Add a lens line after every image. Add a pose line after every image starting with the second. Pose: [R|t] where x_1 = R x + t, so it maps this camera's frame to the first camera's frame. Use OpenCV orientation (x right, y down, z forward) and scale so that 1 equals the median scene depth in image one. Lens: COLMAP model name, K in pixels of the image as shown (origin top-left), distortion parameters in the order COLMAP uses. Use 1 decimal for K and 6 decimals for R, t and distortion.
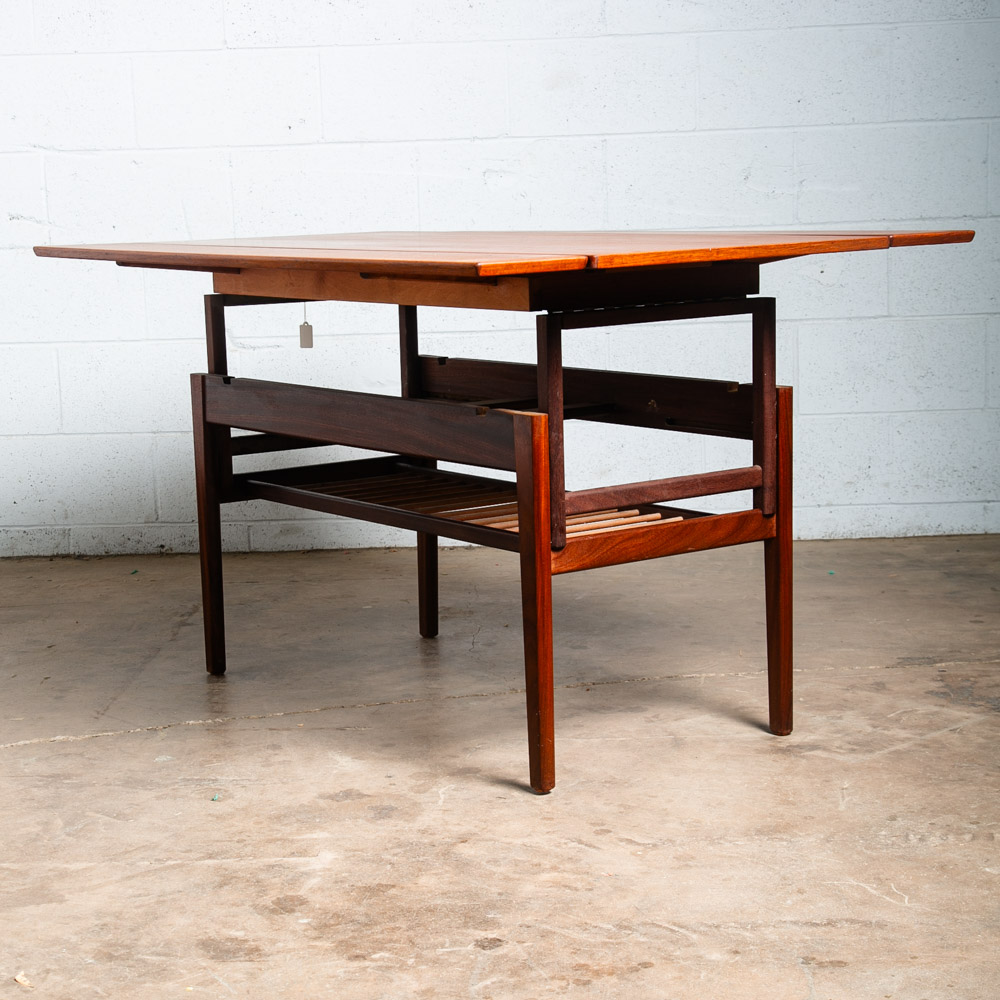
lens RADIAL K [[2181.6, 0, 475.3], [0, 2181.6, 526.6], [0, 0, 1]] dist [0.076057, 0.384930]
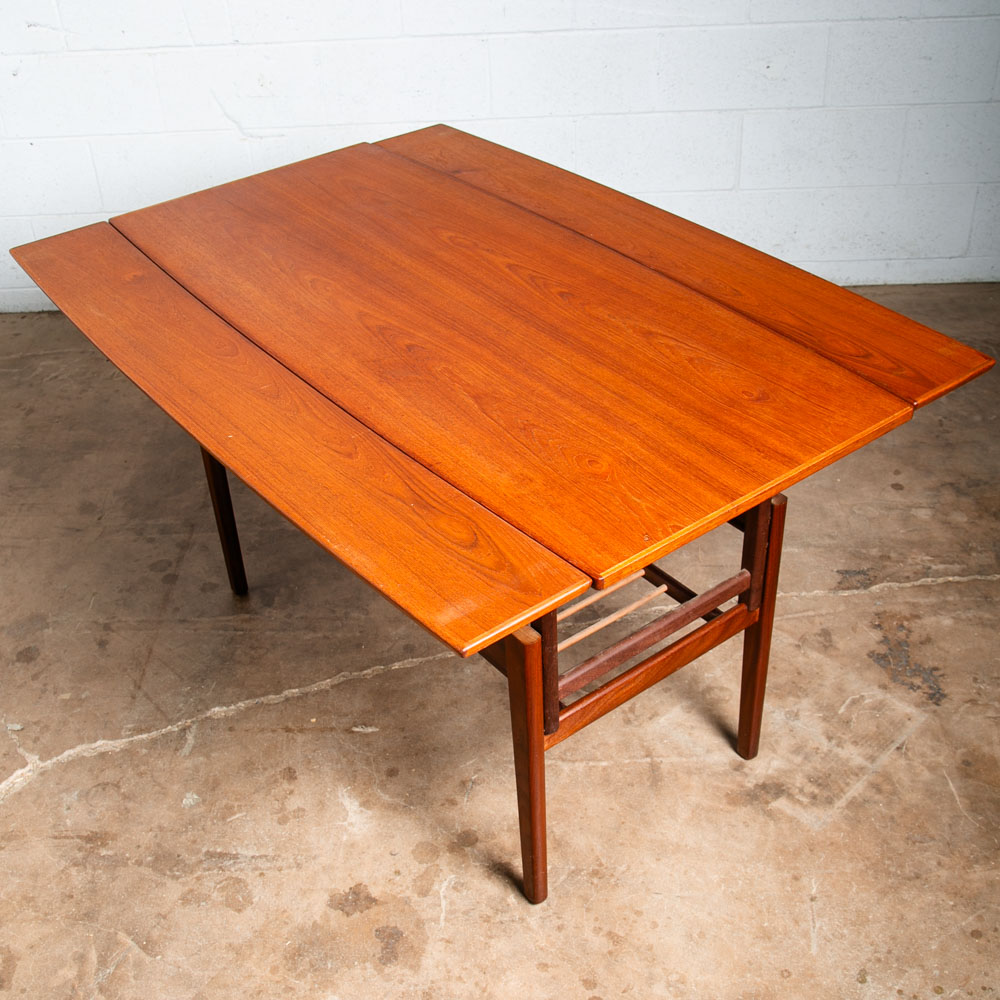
lens RADIAL K [[1302.5, 0, 501.1], [0, 1302.5, 516.5], [0, 0, 1]] dist [-0.069118, 0.076618]
pose [[0.999382, -0.029225, 0.019551, 0.006063], [0.017246, 0.891962, 0.451781, -0.319173], [-0.030642, -0.451164, 0.891915, 0.482562]]
